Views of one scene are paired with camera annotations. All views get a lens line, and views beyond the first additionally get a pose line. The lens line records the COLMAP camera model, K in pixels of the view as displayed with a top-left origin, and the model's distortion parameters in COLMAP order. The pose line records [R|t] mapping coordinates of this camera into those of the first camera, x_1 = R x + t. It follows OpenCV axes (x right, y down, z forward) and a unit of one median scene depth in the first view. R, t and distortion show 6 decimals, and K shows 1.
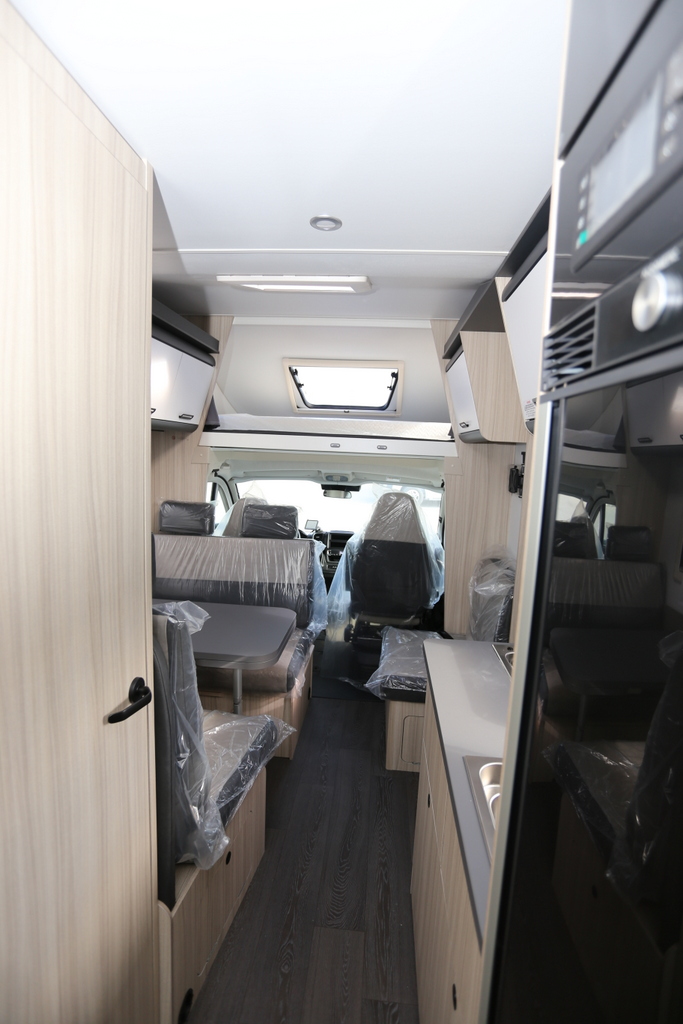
lens RADIAL K [[498.6, 0, 335.8], [0, 498.6, 509.7], [0, 0, 1]] dist [-0.058333, 0.020486]
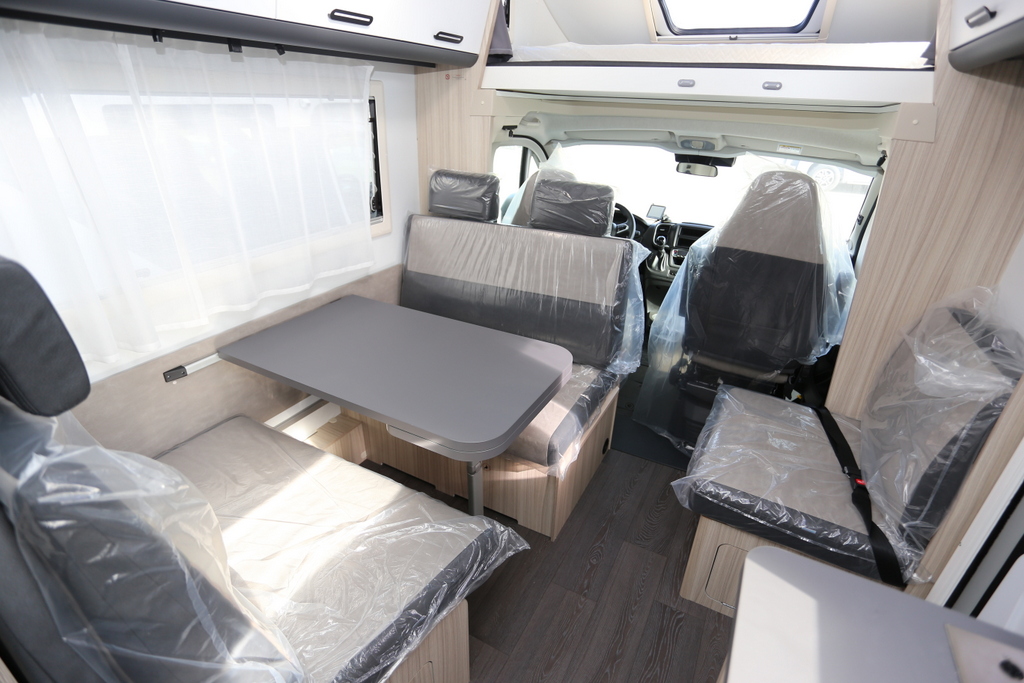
lens RADIAL K [[498.6, 0, 511.1], [0, 498.6, 341.1], [0, 0, 1]] dist [-0.058333, 0.020486]
pose [[0.922794, 0.154652, -0.352893, 0.055206], [-0.039109, 0.948775, 0.313522, -0.011824], [0.383303, -0.275515, 0.881573, 0.313981]]
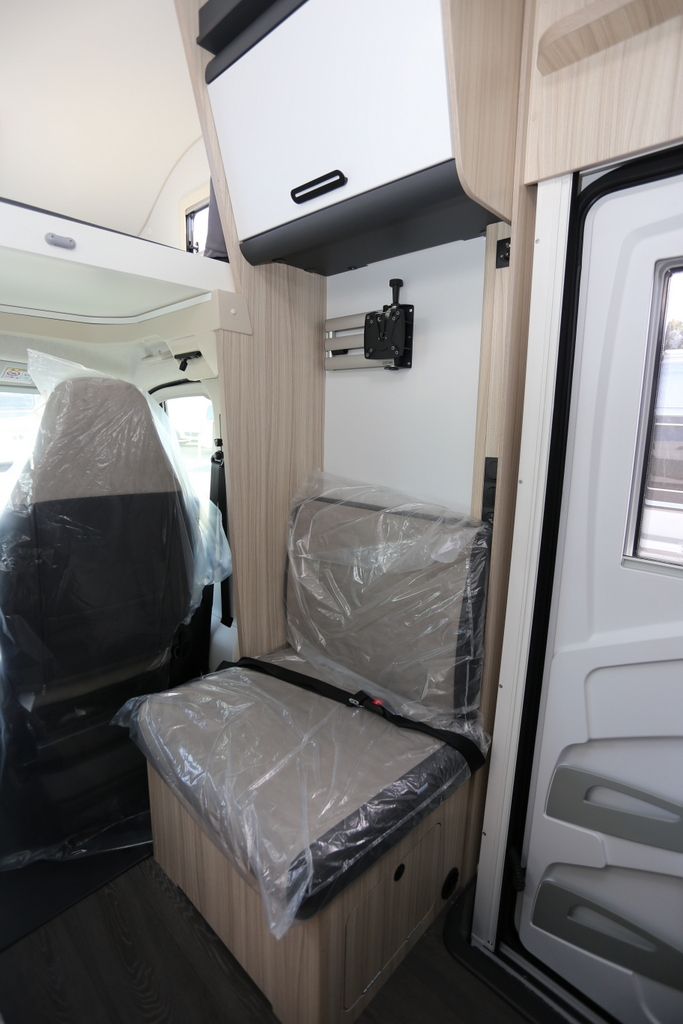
lens RADIAL K [[498.6, 0, 344.0], [0, 498.6, 509.6], [0, 0, 1]] dist [-0.058333, 0.020486]
pose [[0.610978, -0.168413, 0.773526, -0.081237], [0.102250, 0.985713, 0.133848, 0.039125], [-0.785016, -0.002685, 0.619469, 0.589021]]
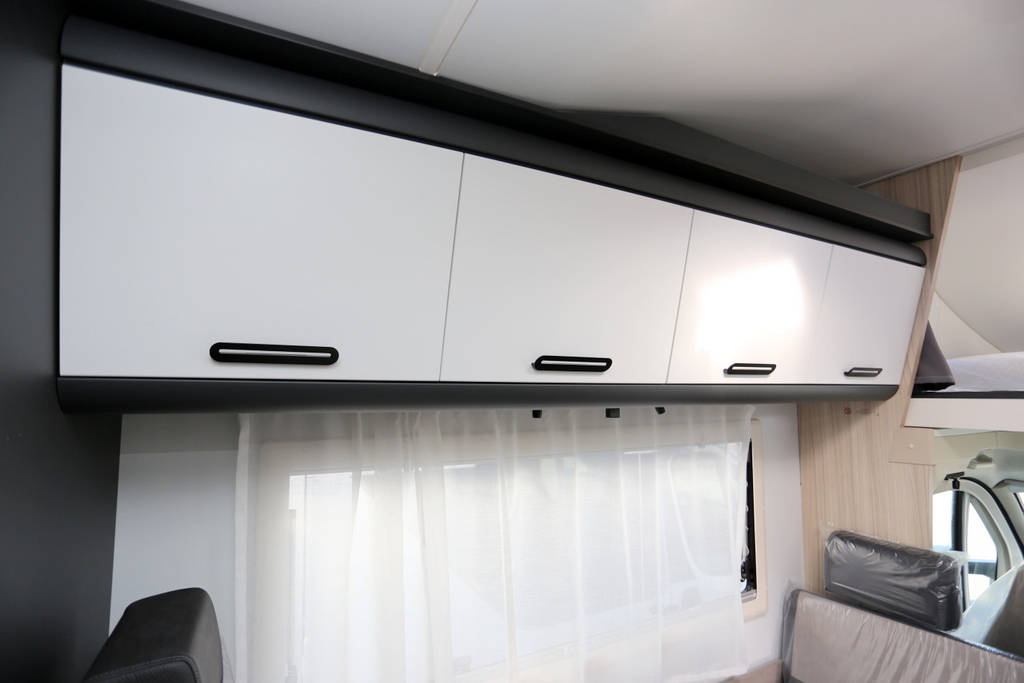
lens RADIAL K [[498.6, 0, 515.7], [0, 498.6, 338.9], [0, 0, 1]] dist [-0.058333, 0.020486]
pose [[0.547014, -0.131847, -0.826675, -0.075405], [-0.081795, 0.974376, -0.209527, -0.079306], [0.833118, 0.182232, 0.522213, 0.398088]]
